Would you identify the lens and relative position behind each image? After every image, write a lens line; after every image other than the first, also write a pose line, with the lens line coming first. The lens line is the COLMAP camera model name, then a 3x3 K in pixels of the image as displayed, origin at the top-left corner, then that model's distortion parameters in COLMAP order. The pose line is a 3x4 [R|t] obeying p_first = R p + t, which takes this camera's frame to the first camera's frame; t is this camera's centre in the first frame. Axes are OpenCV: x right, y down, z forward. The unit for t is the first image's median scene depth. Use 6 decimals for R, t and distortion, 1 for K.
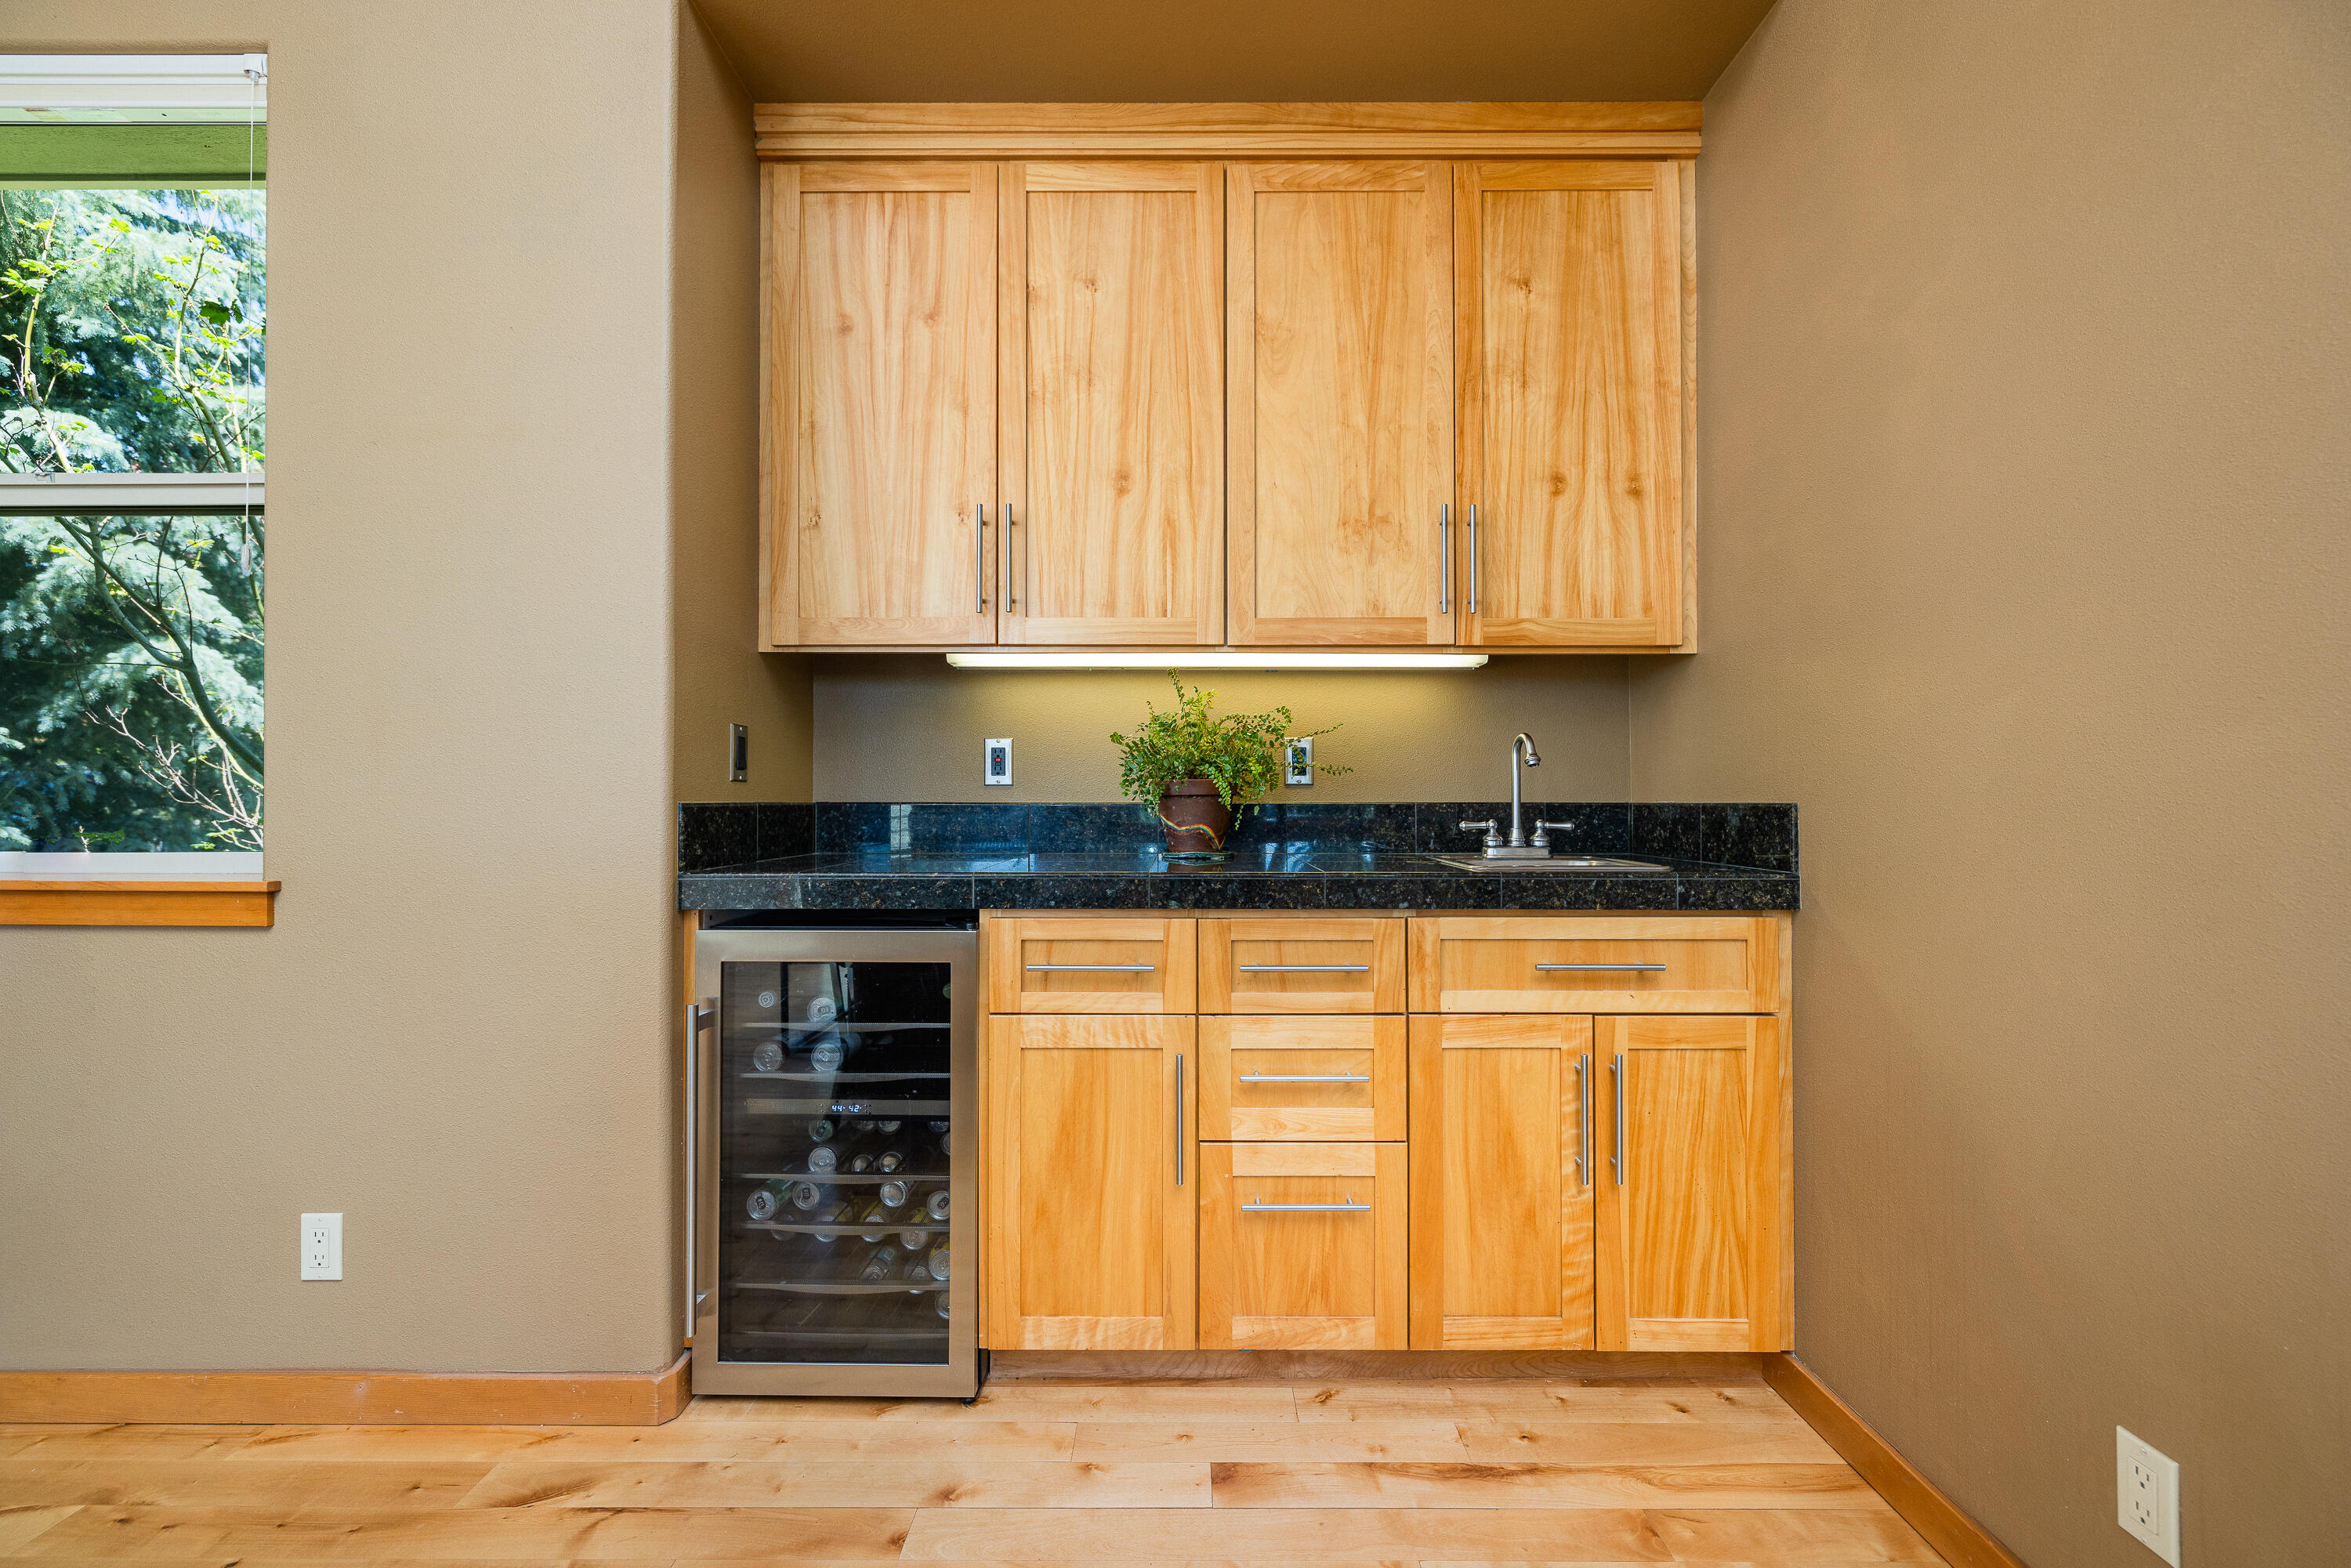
lens RADIAL K [[986.2, 0, 1177.7], [0, 986.2, 795.2], [0, 0, 1]] dist [-0.002030, 0.000251]
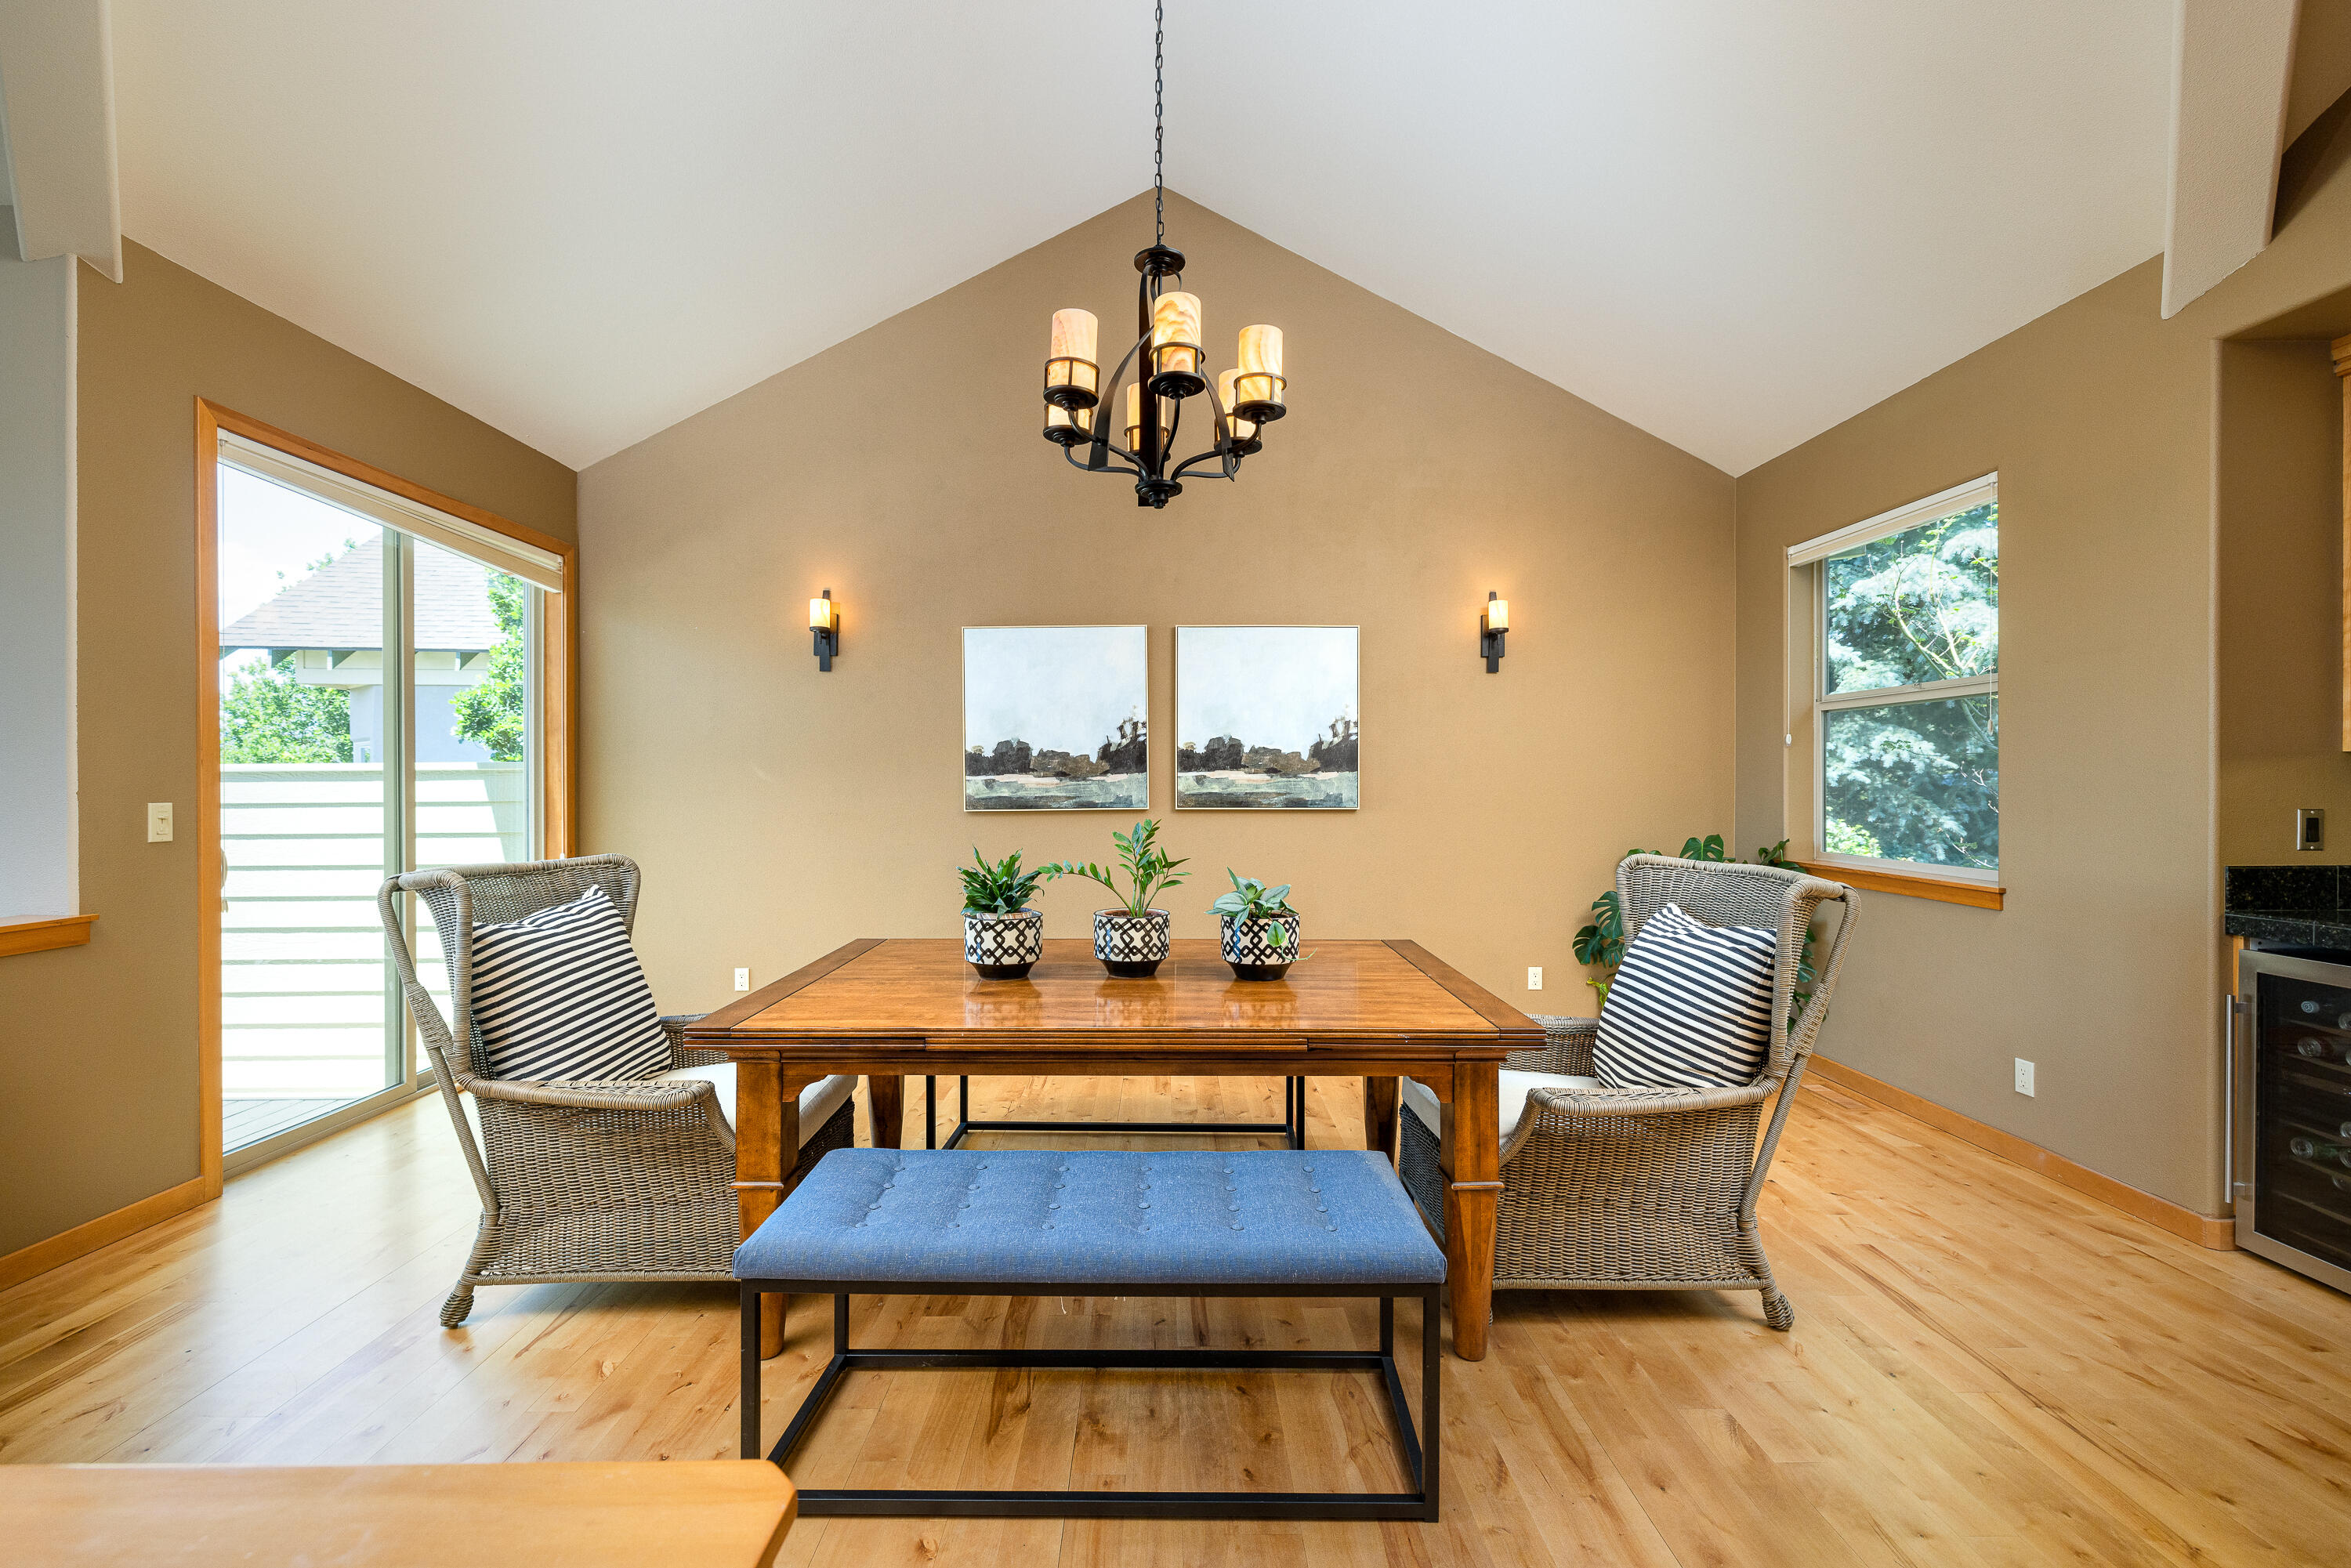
lens RADIAL K [[986.2, 0, 1177.7], [0, 986.2, 795.2], [0, 0, 1]] dist [-0.002030, 0.000251]
pose [[0.019445, 0.011973, -0.999739, 1.023014], [0.007576, 0.999898, 0.012123, -0.136762], [0.999782, -0.007809, 0.019352, -0.701886]]
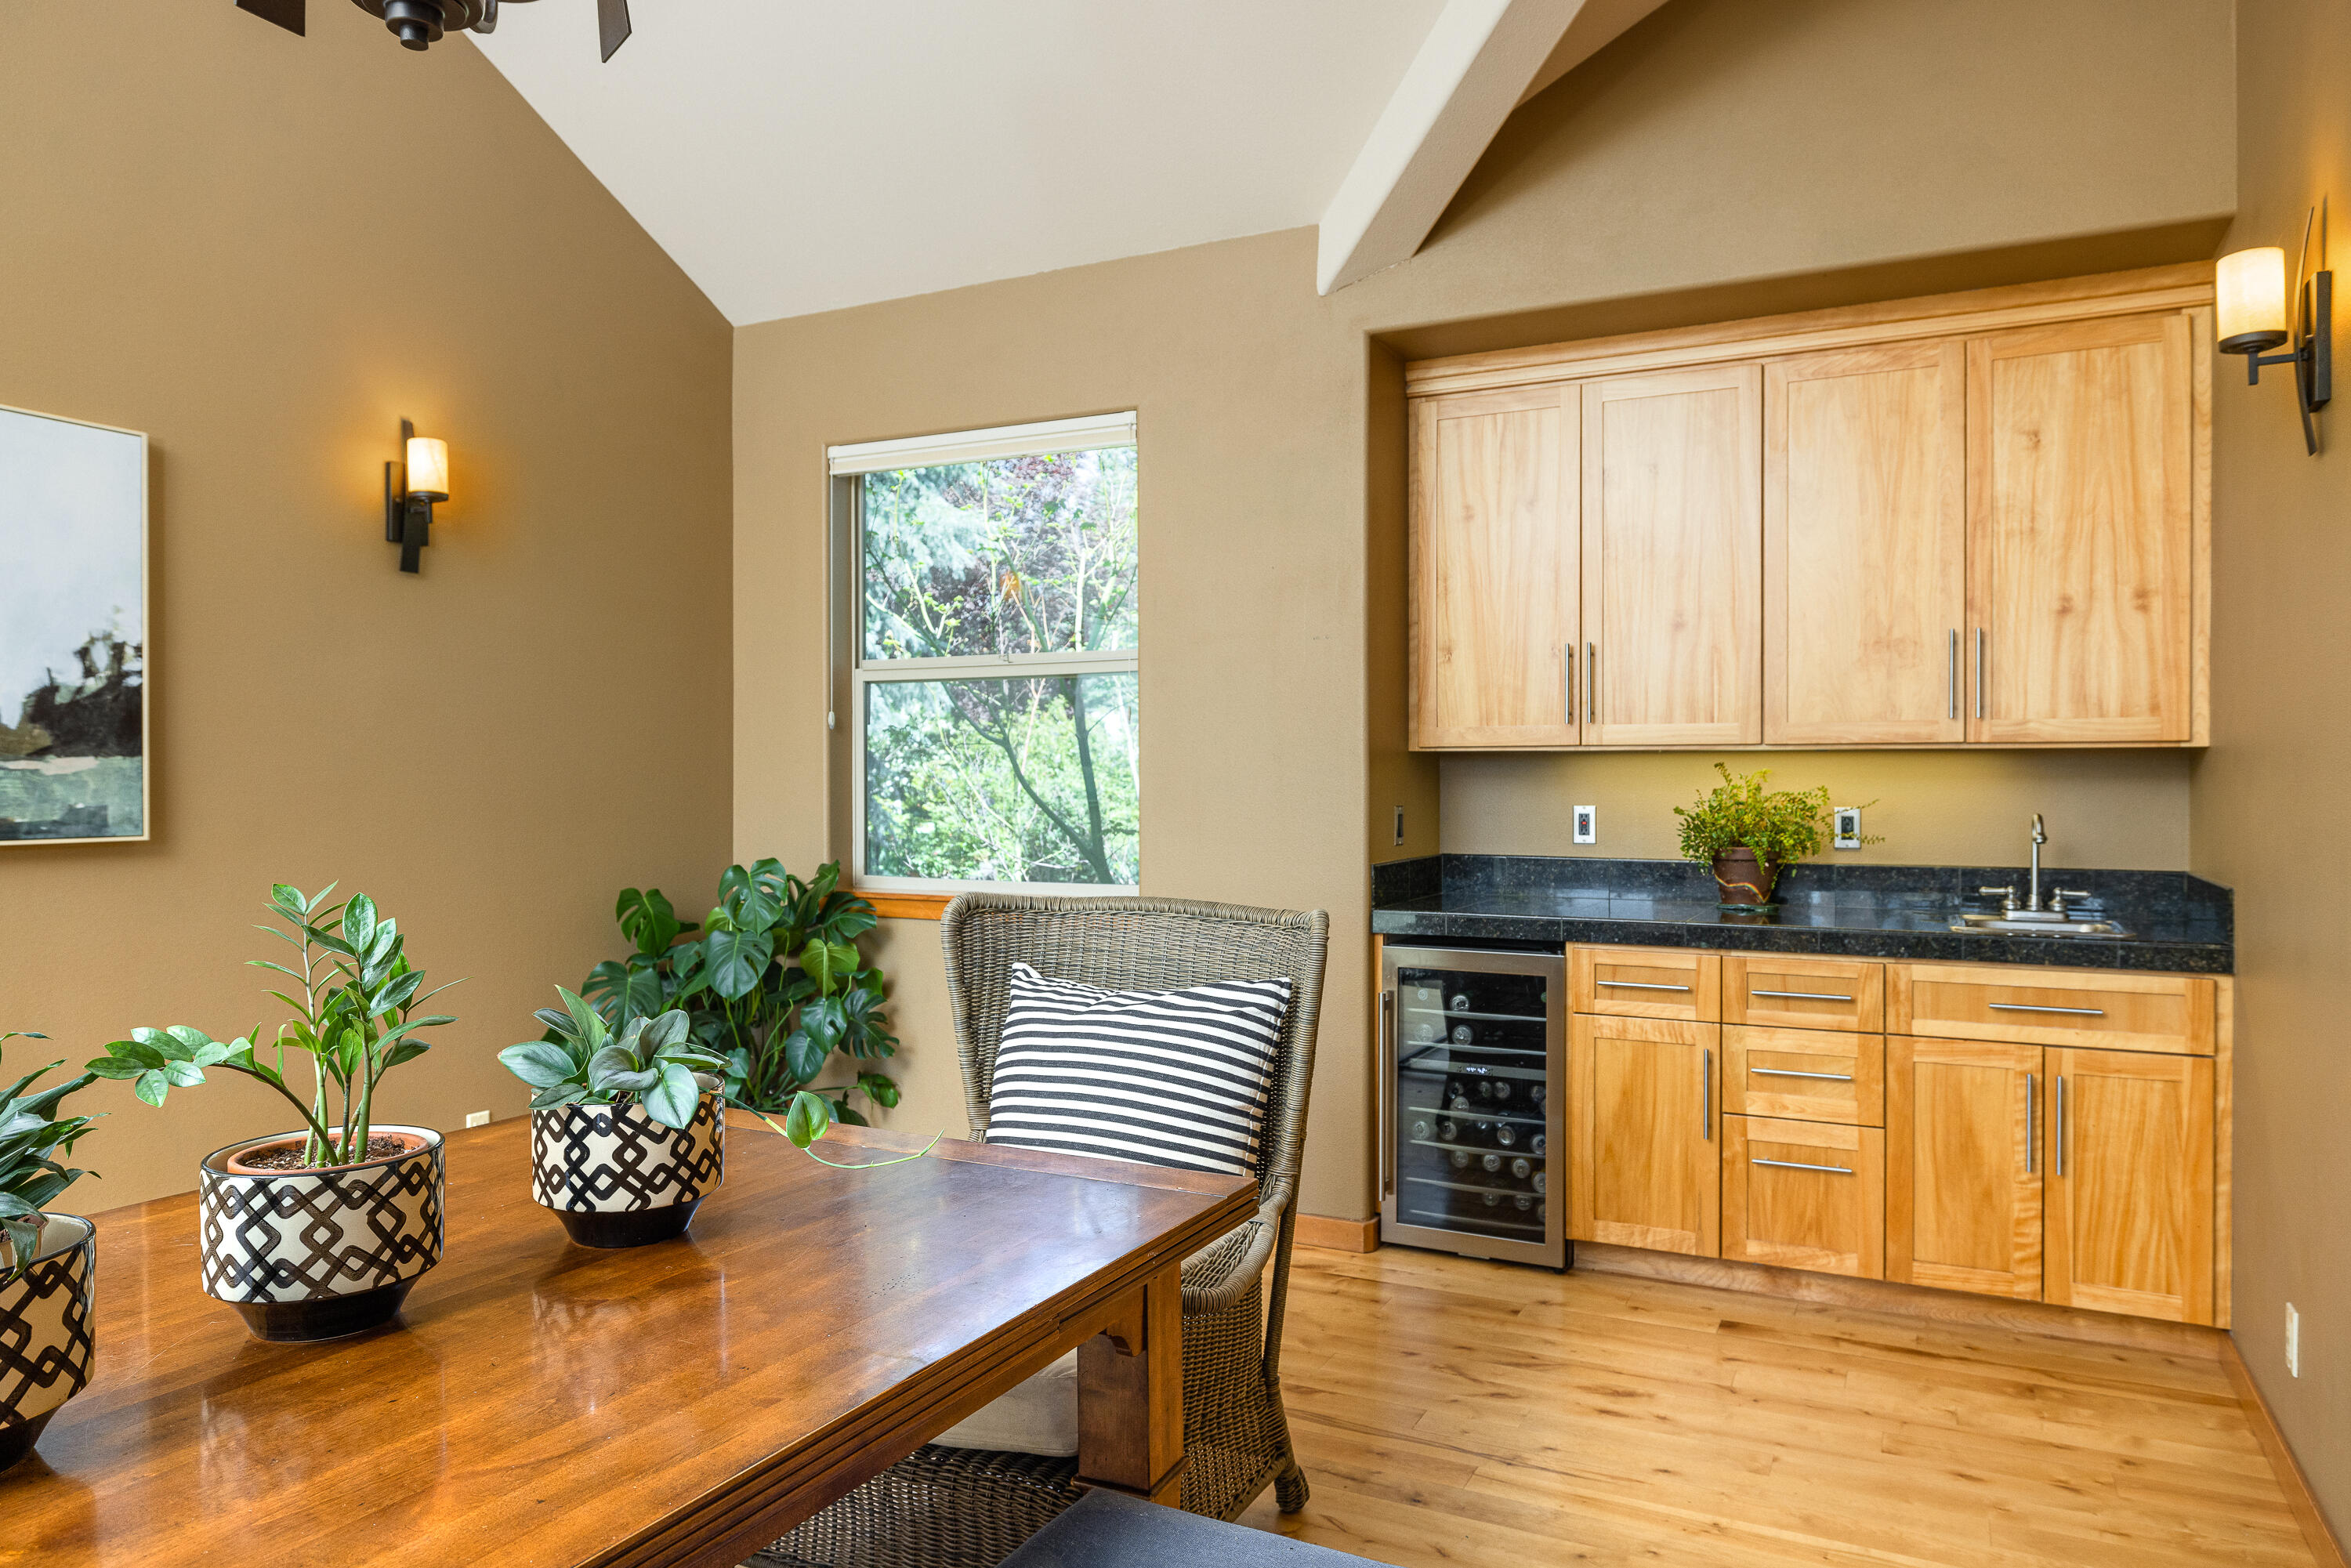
lens RADIAL K [[1523.4, 0, 1175.5], [0, 1523.4, 784.0], [0, 0, 1]] dist [0.000159, -0.000489]
pose [[0.894976, 0.001858, -0.446111, 0.292023], [0.003572, 0.999929, 0.011331, -0.148061], [0.446100, -0.011734, 0.894906, -1.295408]]
